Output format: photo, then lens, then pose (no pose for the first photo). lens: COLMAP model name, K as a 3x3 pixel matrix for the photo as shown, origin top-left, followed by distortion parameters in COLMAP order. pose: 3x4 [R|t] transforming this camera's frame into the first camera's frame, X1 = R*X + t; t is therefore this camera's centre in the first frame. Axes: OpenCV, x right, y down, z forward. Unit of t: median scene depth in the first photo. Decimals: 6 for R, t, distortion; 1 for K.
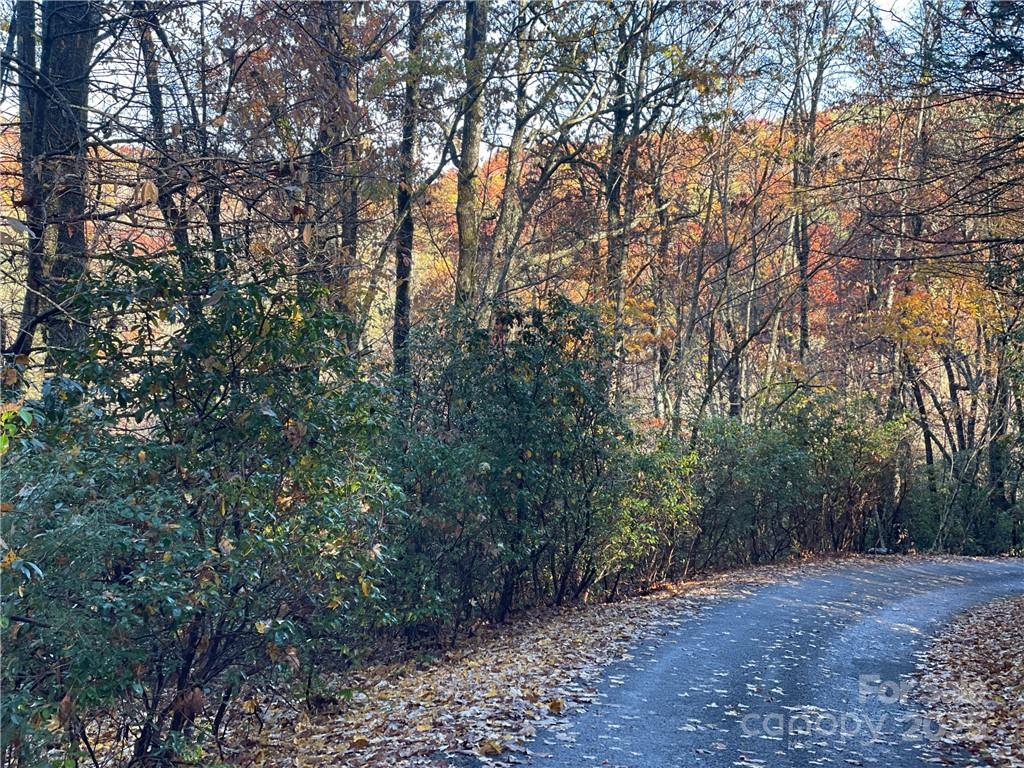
lens RADIAL K [[1537.3, 0, 509.3], [0, 1537.3, 384.8], [0, 0, 1]] dist [0.195809, 0.000000]
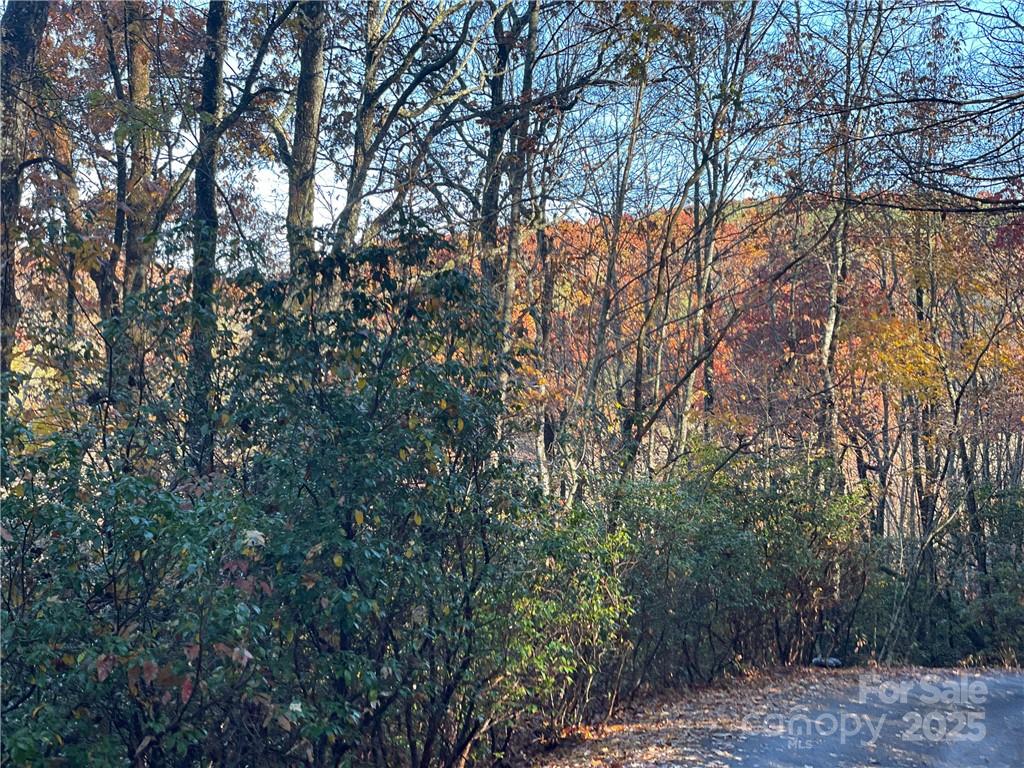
lens RADIAL K [[1537.3, 0, 512.6], [0, 1537.3, 379.0], [0, 0, 1]] dist [0.195809, 0.000000]
pose [[0.995946, 0.002571, 0.089920, 0.012770], [0.003325, 0.997856, -0.065364, 0.024102], [-0.089896, 0.065398, 0.993802, 0.359354]]
